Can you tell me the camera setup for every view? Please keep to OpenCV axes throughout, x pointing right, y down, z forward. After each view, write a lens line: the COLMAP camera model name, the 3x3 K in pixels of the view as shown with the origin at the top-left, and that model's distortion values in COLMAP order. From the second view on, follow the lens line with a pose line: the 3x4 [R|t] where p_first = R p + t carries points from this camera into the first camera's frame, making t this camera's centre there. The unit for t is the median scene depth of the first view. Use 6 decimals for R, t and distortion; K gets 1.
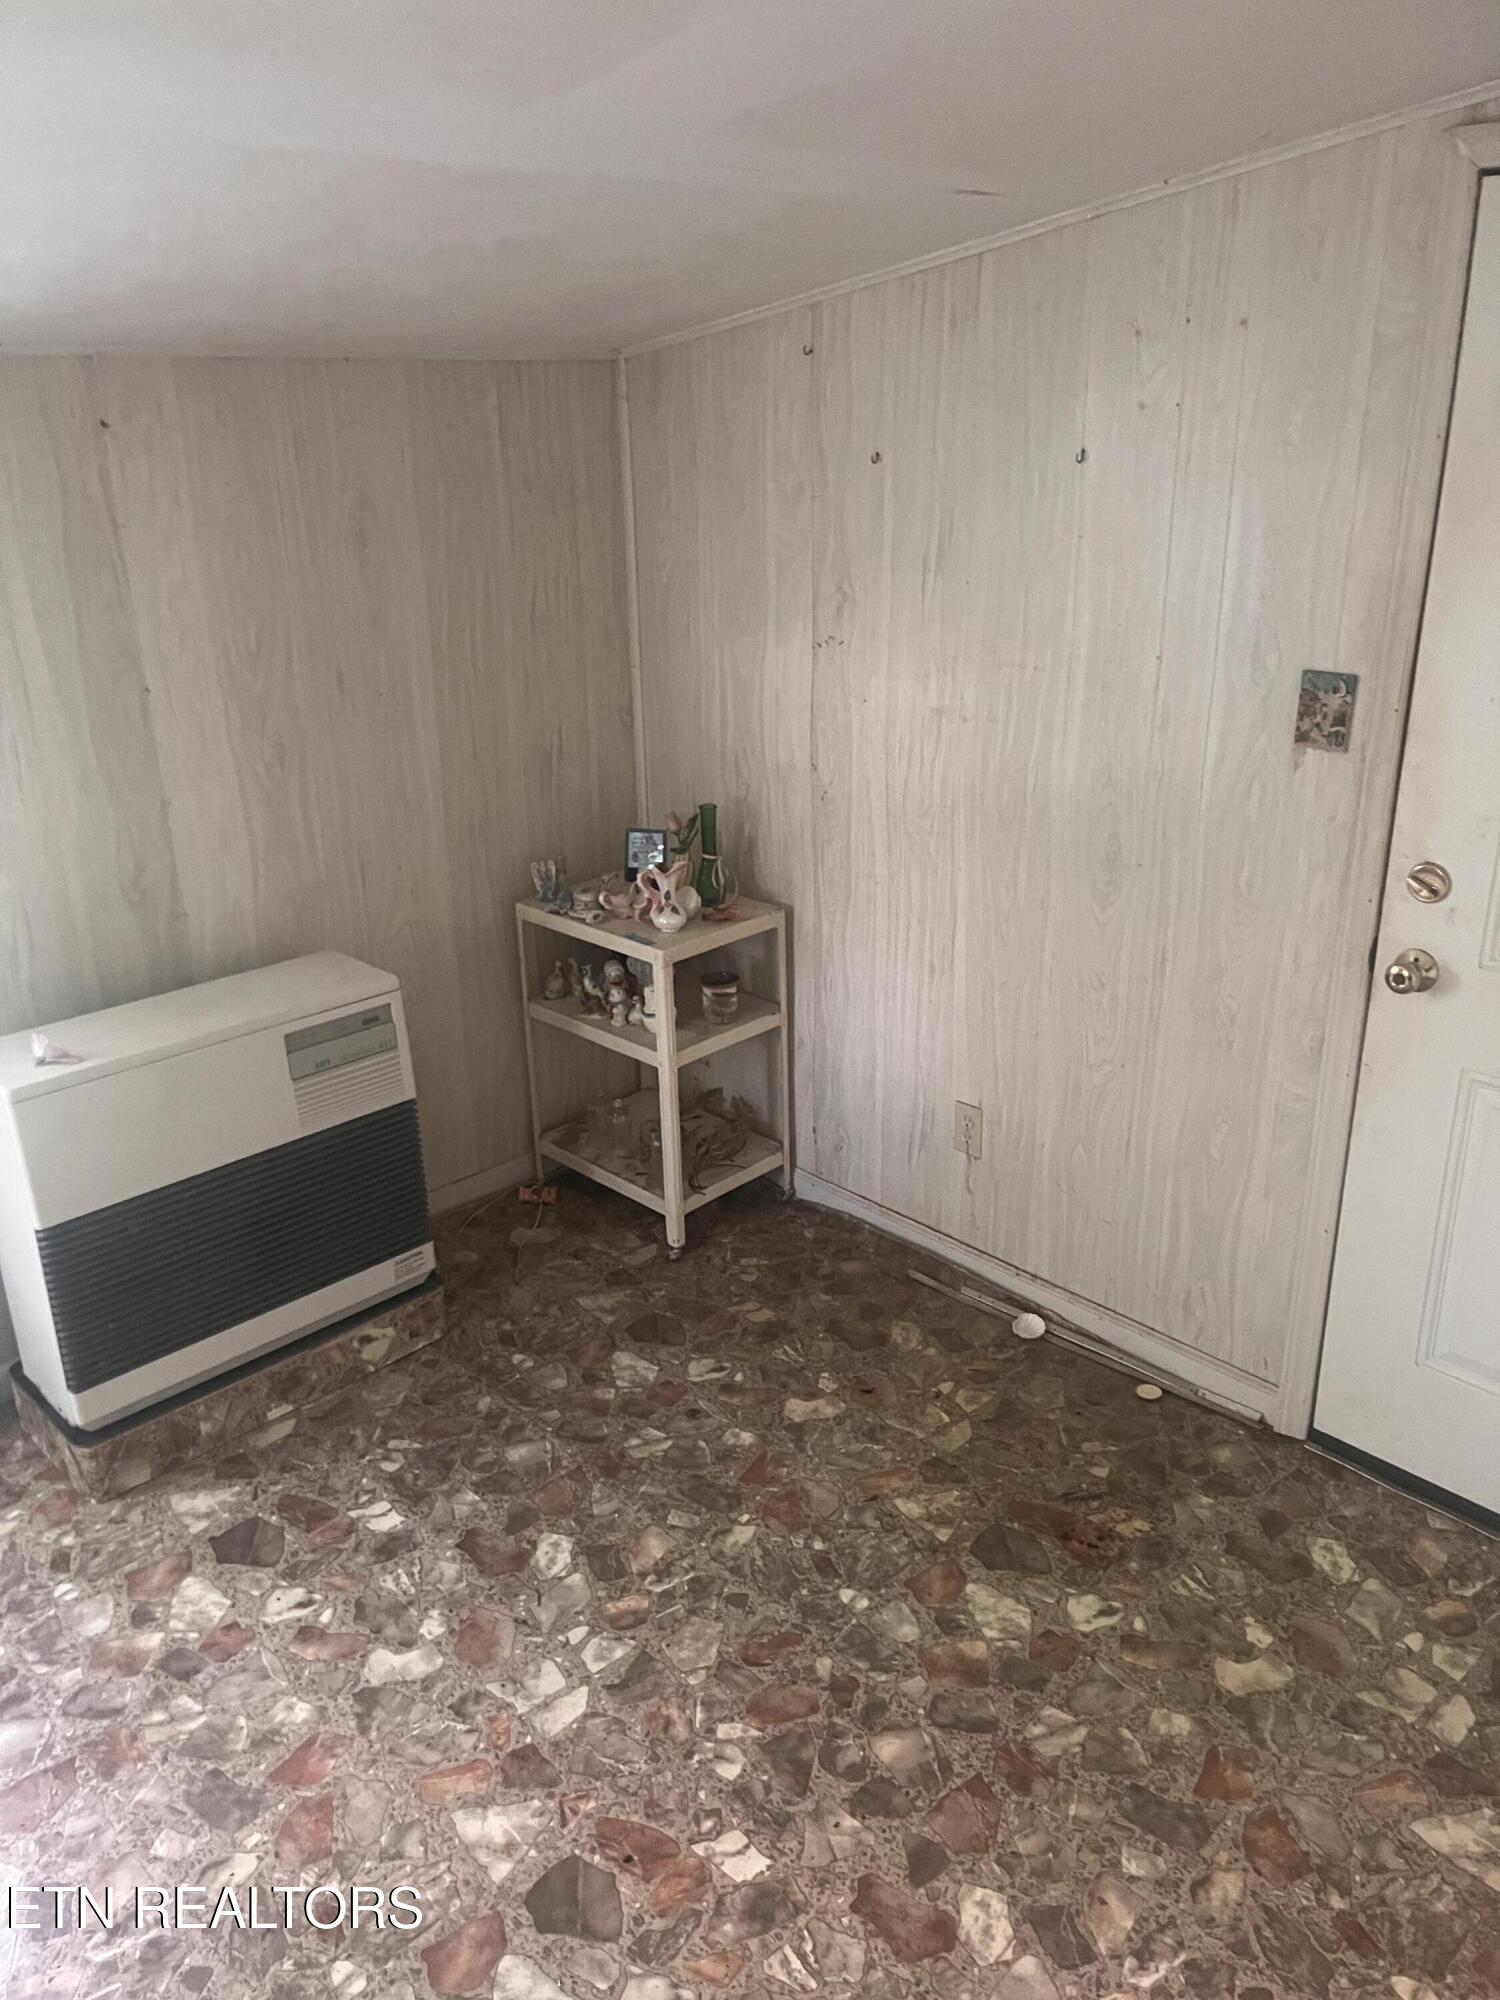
lens RADIAL K [[1493.4, 0, 750.0], [0, 1493.4, 1000.0], [0, 0, 1]] dist [0.002421, -0.004680]
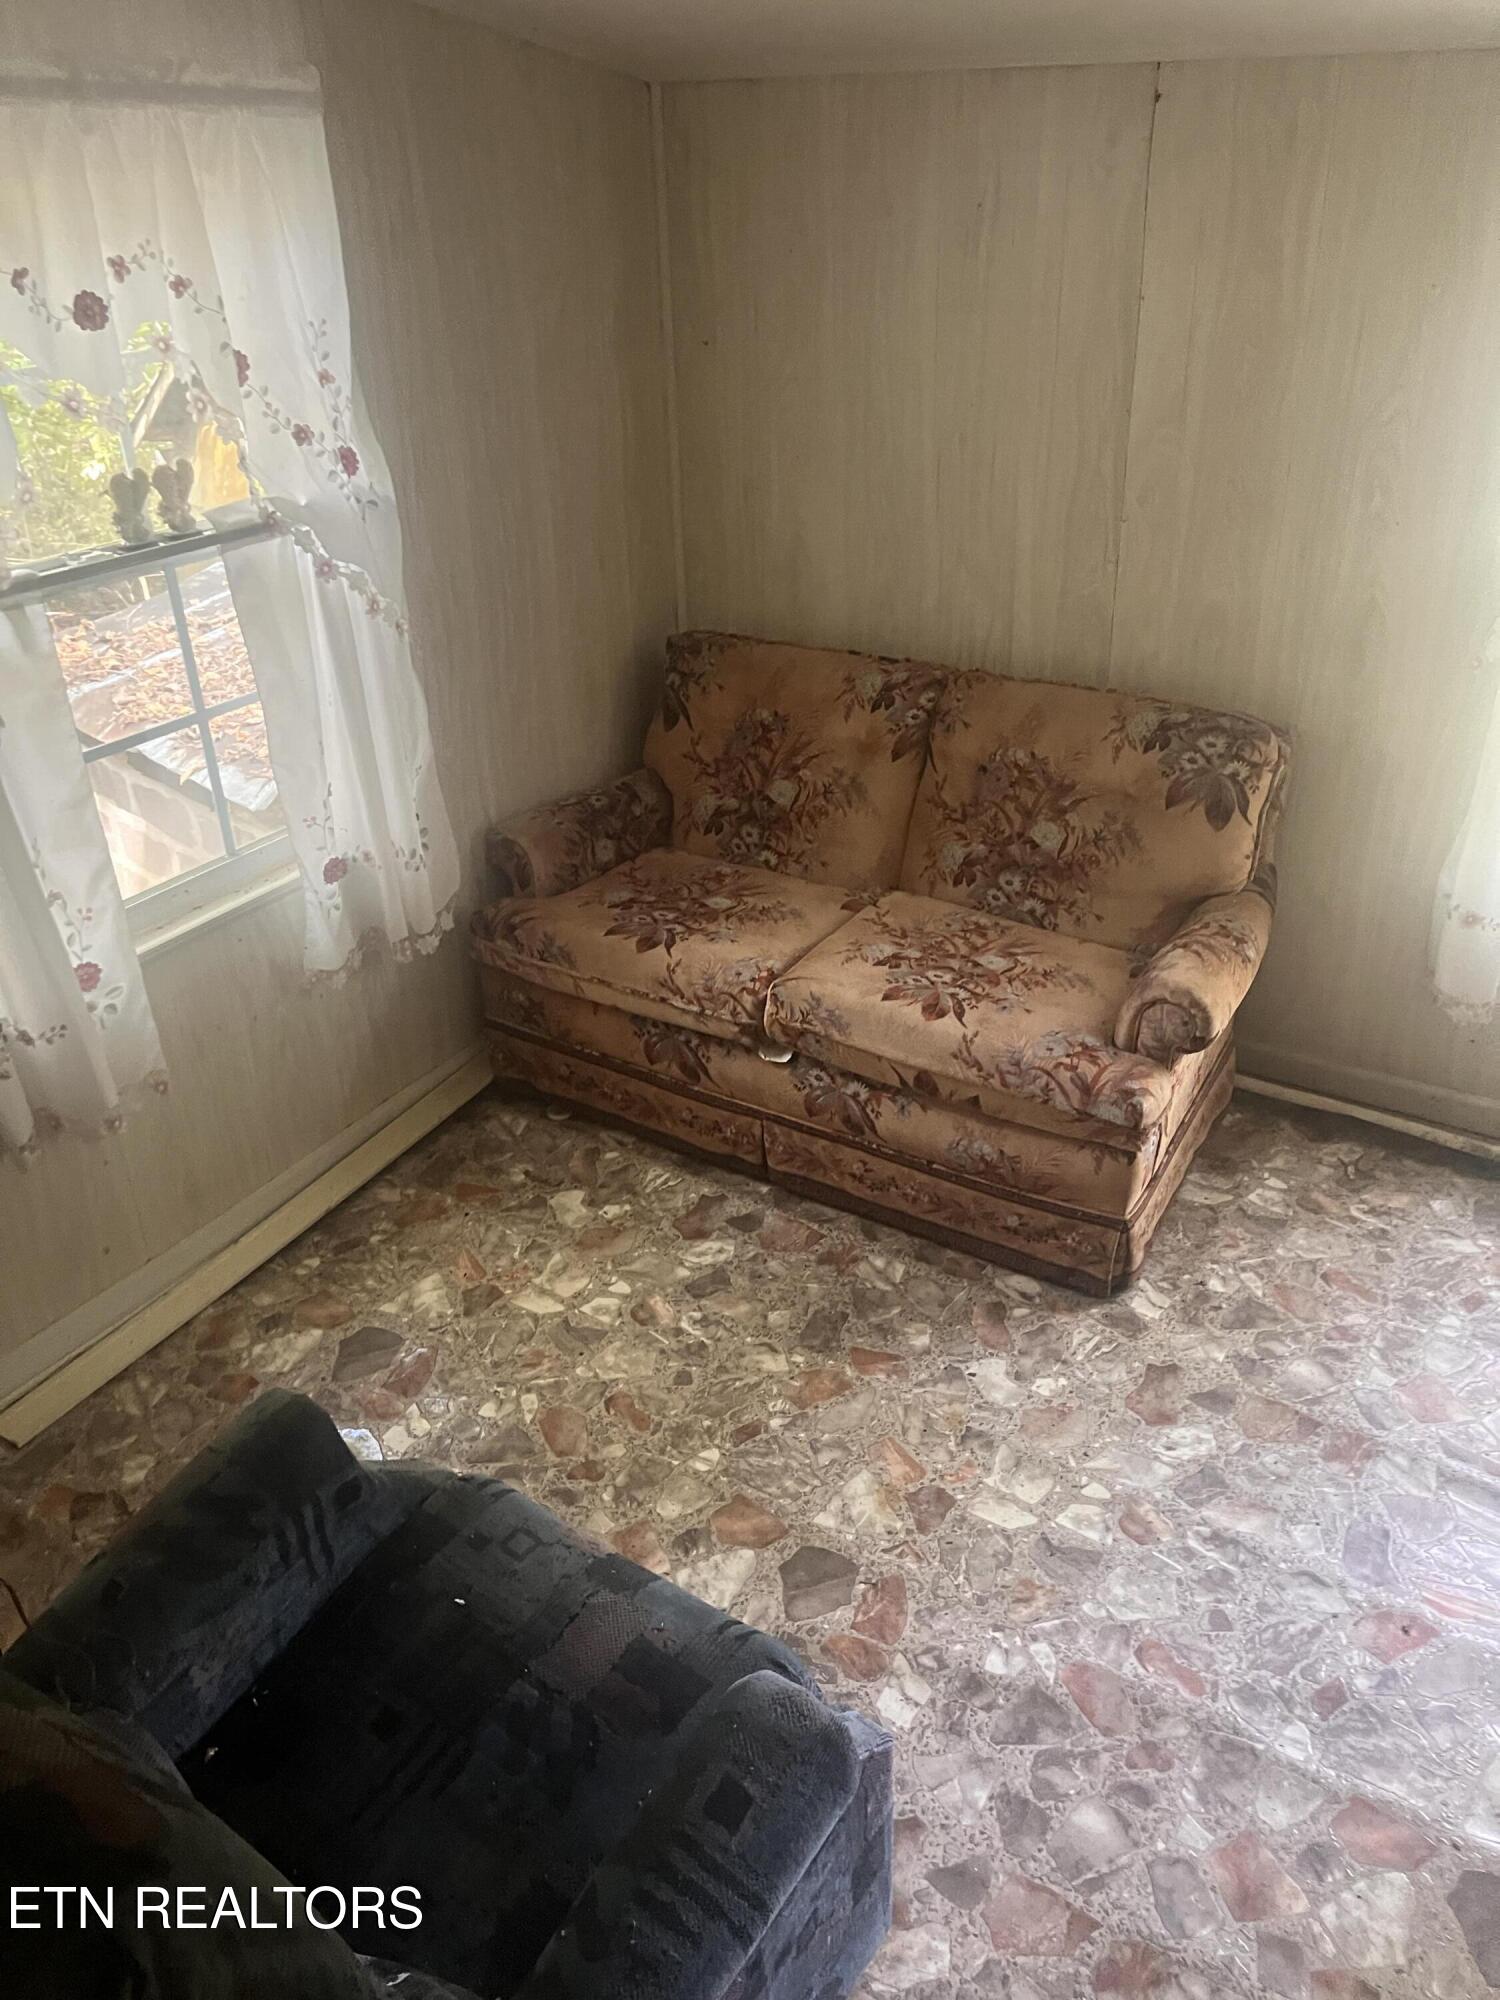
lens RADIAL K [[1431.6, 0, 750.0], [0, 1431.6, 1000.0], [0, 0, 1]] dist [-0.033304, -0.003113]
pose [[0.238336, 0.491034, -0.837903, 0.507774], [-0.322275, 0.853866, 0.408719, -0.179676], [0.916152, 0.172623, 0.361755, 0.447205]]
